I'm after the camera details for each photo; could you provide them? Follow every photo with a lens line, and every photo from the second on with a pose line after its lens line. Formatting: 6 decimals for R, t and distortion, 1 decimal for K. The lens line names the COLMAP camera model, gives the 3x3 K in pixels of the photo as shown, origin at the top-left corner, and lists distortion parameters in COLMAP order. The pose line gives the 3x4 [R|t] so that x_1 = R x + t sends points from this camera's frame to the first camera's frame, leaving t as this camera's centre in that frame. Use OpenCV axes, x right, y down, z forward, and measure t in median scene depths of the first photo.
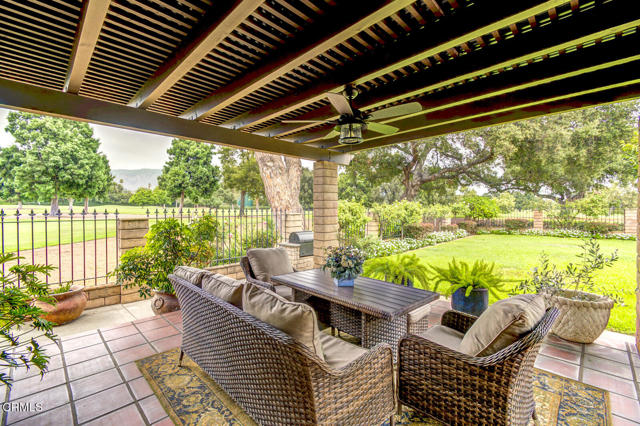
lens RADIAL K [[280.1, 0, 322.3], [0, 280.1, 212.2], [0, 0, 1]] dist [0.003145, -0.000166]
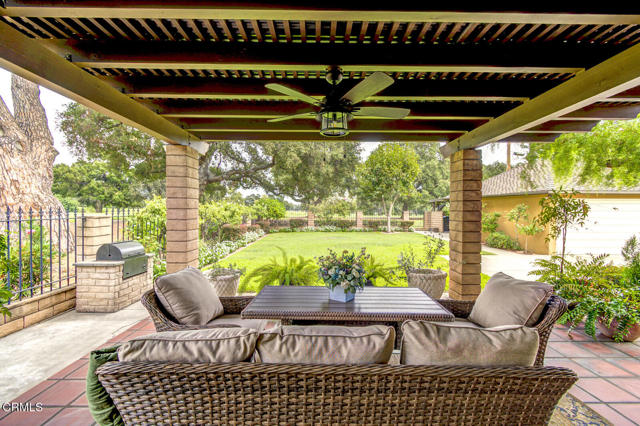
lens RADIAL K [[280.1, 0, 322.3], [0, 280.1, 212.2], [0, 0, 1]] dist [0.003145, -0.000166]
pose [[0.704936, 0.001245, 0.709270, -0.043708], [0.001023, 0.999996, -0.002772, -0.000310], [-0.709270, 0.002680, 0.704932, 0.033988]]
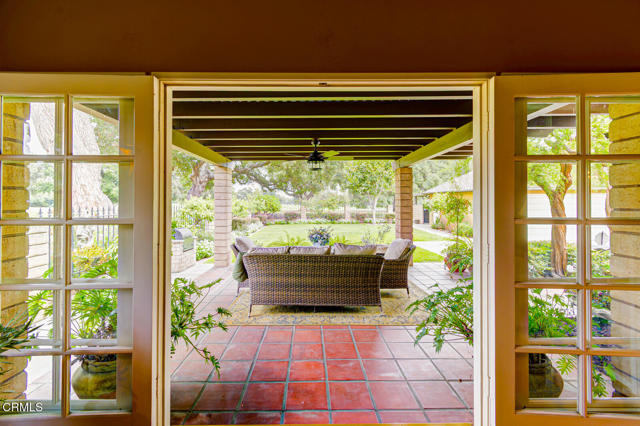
lens RADIAL K [[283.4, 0, 307.3], [0, 283.4, 202.3], [0, 0, 1]] dist [0.000757, -0.000067]
pose [[0.723276, 0.004273, 0.690545, -0.093843], [0.007950, 0.999863, -0.014513, -0.001605], [-0.690513, 0.015987, 0.723143, -0.019073]]
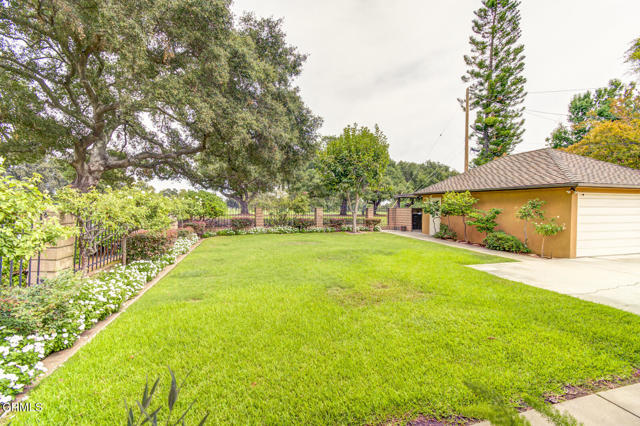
lens RADIAL K [[284.2, 0, 328.5], [0, 284.2, 212.4], [0, 0, 1]] dist [0.001526, 0.000065]
pose [[0.490604, -0.009894, 0.871326, 0.005806], [0.003311, 0.999949, 0.009490, -0.000355], [-0.871376, -0.001771, 0.490612, 0.139435]]
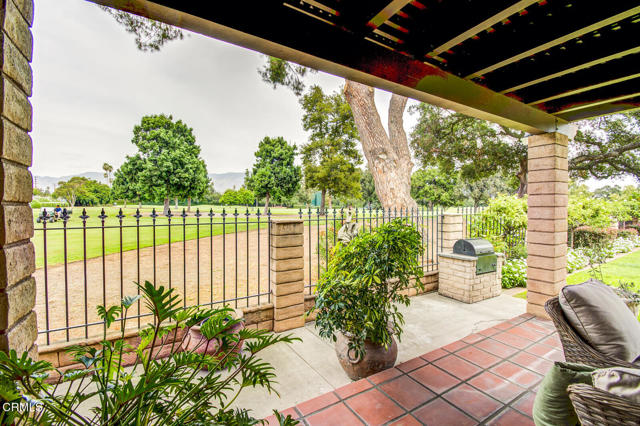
lens RADIAL K [[279.6, 0, 325.2], [0, 279.6, 213.0], [0, 0, 1]] dist [0.029882, -0.023772]
pose [[0.971353, 0.003188, -0.237622, -0.055984], [-0.001837, 0.999981, 0.005907, -0.000397], [0.237636, -0.005301, 0.971340, 0.040493]]
